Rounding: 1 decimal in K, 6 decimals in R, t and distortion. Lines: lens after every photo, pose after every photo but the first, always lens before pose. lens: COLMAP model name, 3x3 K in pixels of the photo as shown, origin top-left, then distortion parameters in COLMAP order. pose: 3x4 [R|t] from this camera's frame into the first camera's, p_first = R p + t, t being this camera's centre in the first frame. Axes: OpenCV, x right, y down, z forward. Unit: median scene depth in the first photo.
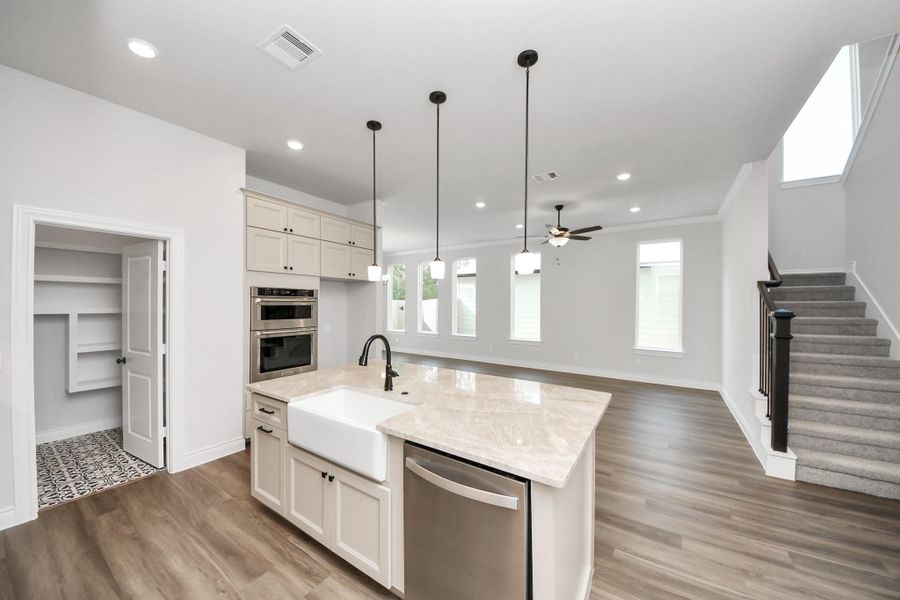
lens RADIAL K [[319.6, 0, 448.7], [0, 319.6, 304.4], [0, 0, 1]] dist [0.044418, -0.027748]
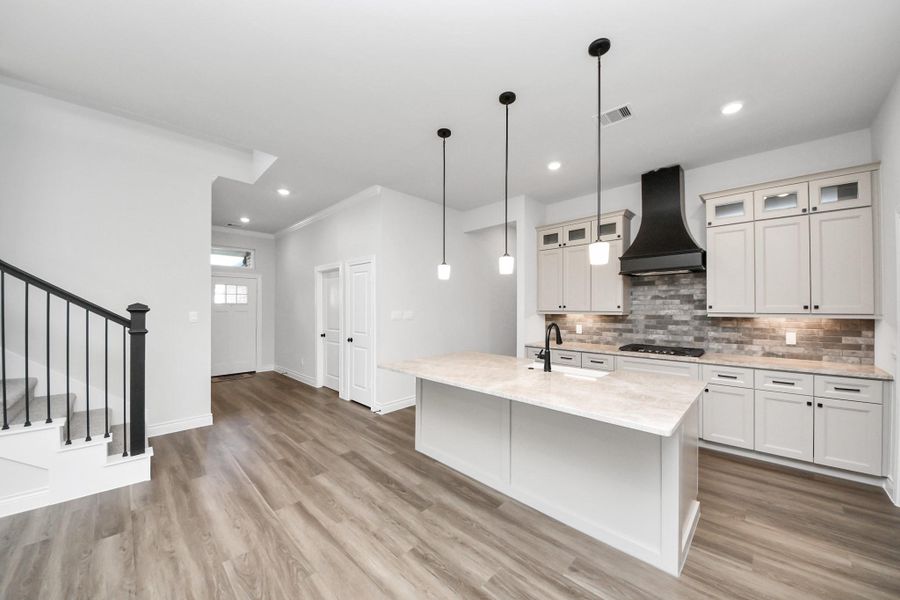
lens RADIAL K [[319.6, 0, 448.7], [0, 319.6, 304.4], [0, 0, 1]] dist [0.044418, -0.027748]
pose [[-0.980746, -0.002345, 0.195276, -0.038596], [-0.003689, 0.999972, -0.006520, 0.017953], [-0.195255, -0.007115, -0.980727, 1.472298]]
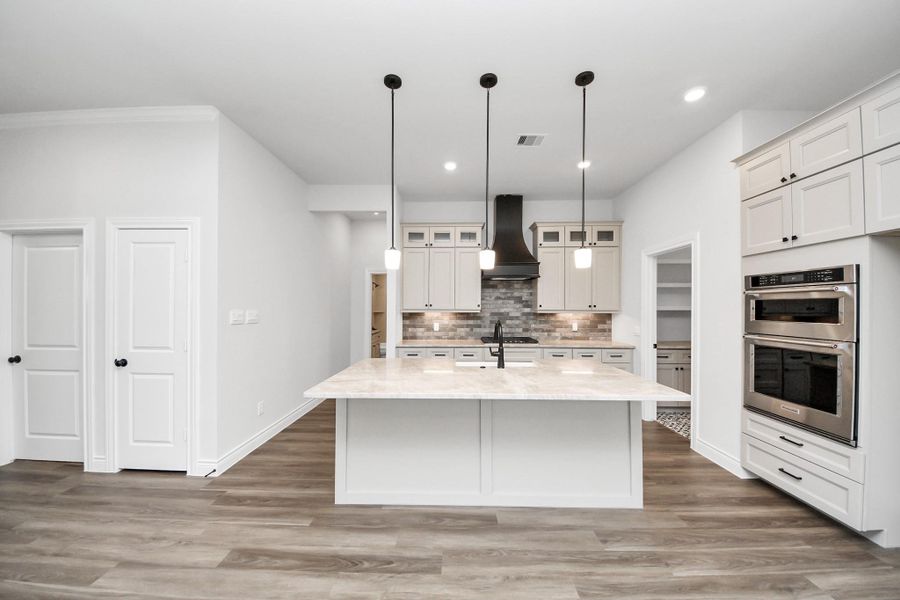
lens RADIAL K [[319.6, 0, 448.7], [0, 319.6, 304.4], [0, 0, 1]] dist [0.044418, -0.027748]
pose [[-0.845407, -0.011870, -0.533990, 0.413992], [-0.007892, 0.999921, -0.009733, 0.026118], [0.534064, -0.004014, -0.845435, 1.260909]]
